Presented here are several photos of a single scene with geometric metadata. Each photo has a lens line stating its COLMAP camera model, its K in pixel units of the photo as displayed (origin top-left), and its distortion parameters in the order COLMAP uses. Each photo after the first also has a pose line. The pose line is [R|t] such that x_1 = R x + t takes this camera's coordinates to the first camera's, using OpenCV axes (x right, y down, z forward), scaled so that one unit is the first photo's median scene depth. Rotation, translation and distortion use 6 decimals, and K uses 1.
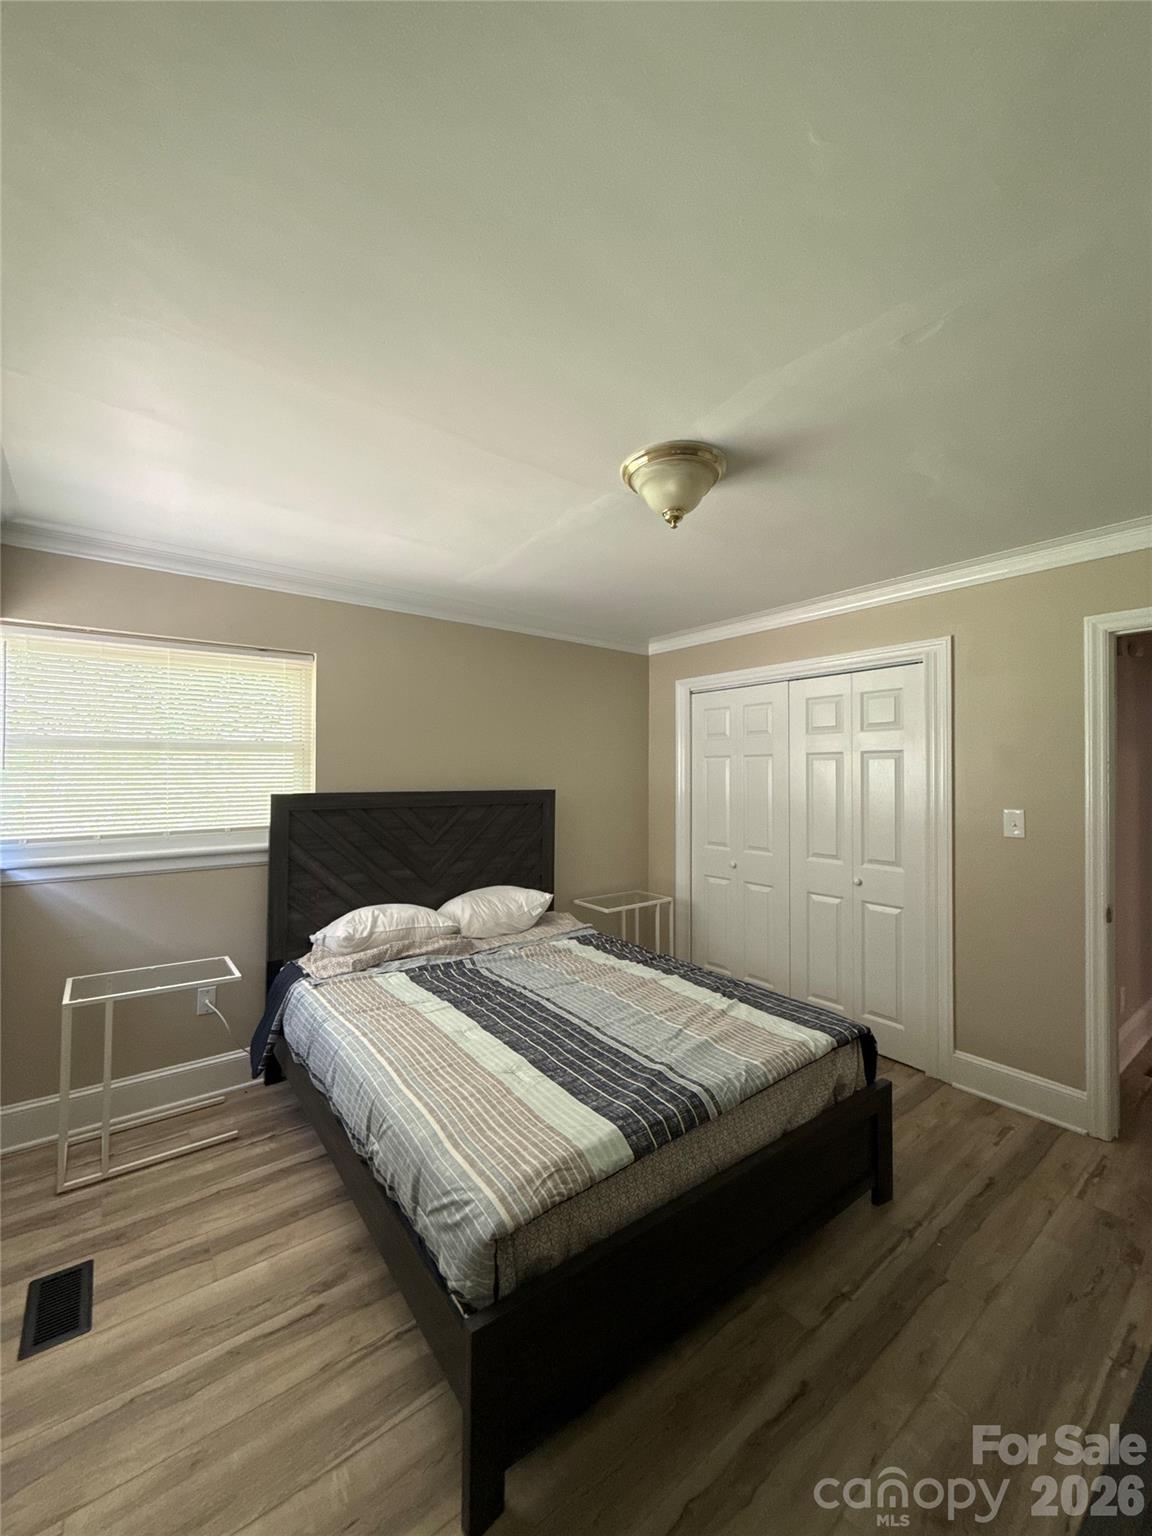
lens RADIAL K [[606.2, 0, 584.9], [0, 606.2, 761.2], [0, 0, 1]] dist [0.000635, 0.000427]
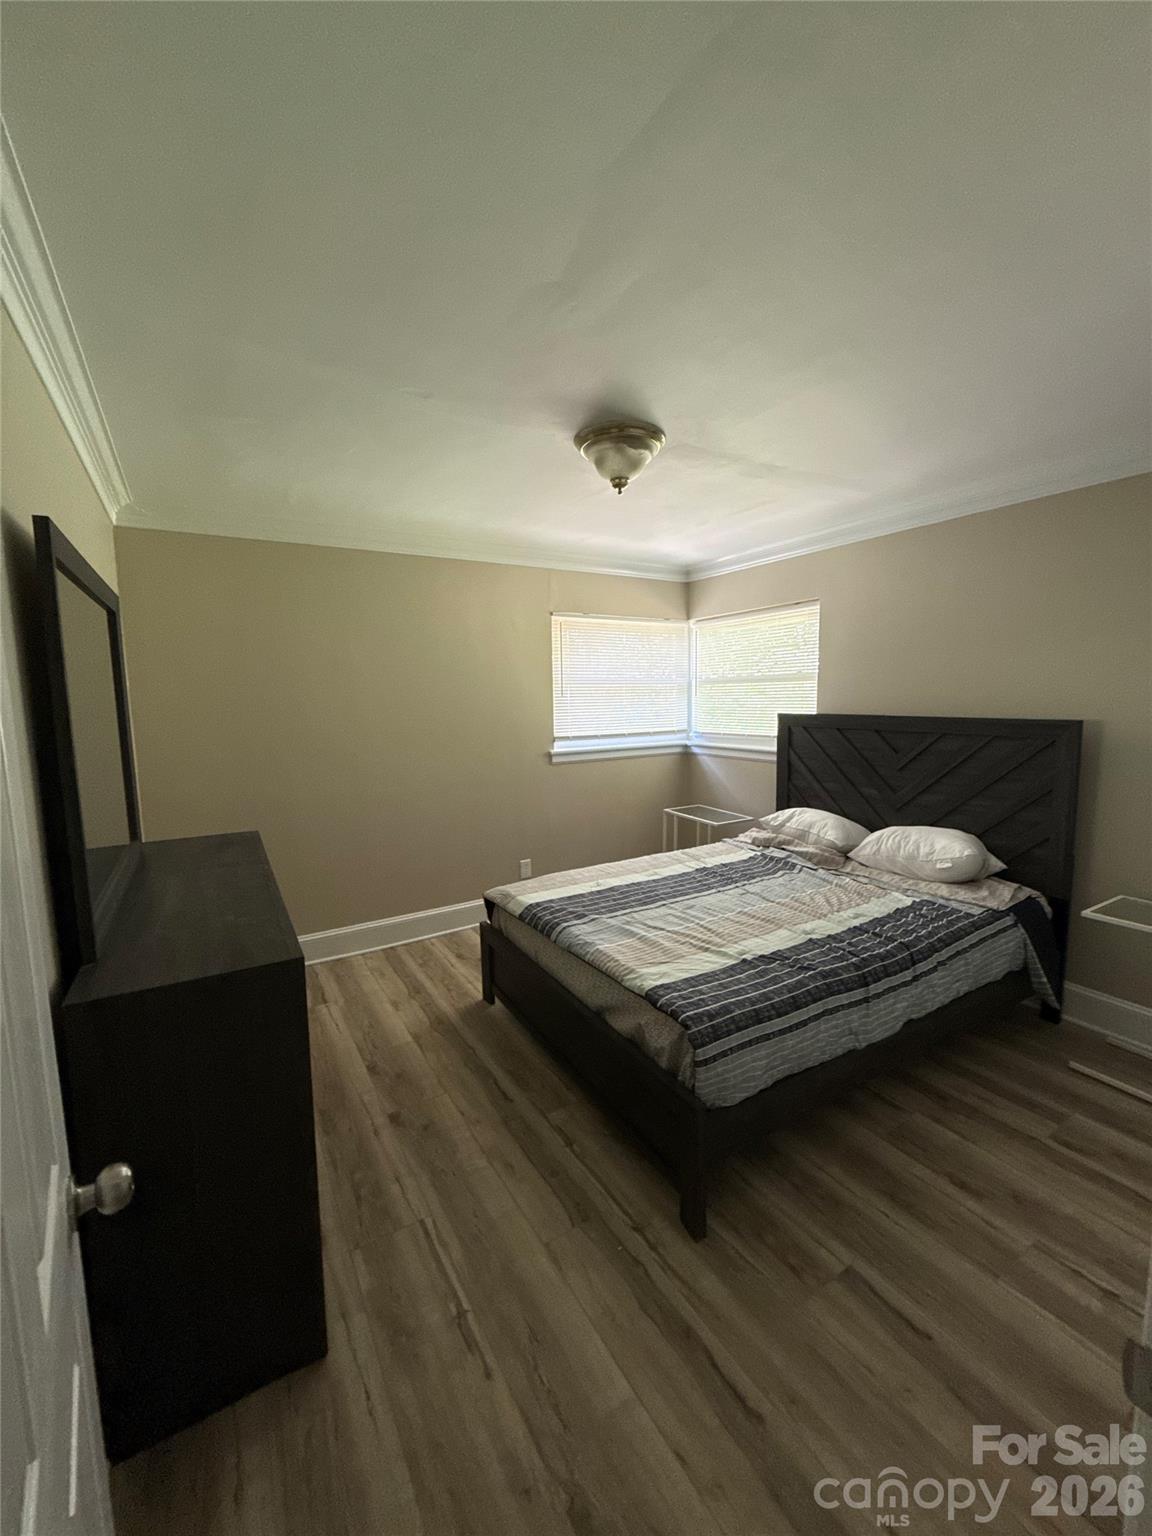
lens RADIAL K [[606.2, 0, 581.0], [0, 606.2, 768.5], [0, 0, 1]] dist [0.000635, 0.000427]
pose [[-0.103004, 0.122199, -0.987146, 1.002564], [0.036486, 0.992221, 0.119020, -0.001372], [0.994012, -0.023758, -0.106662, 0.768977]]
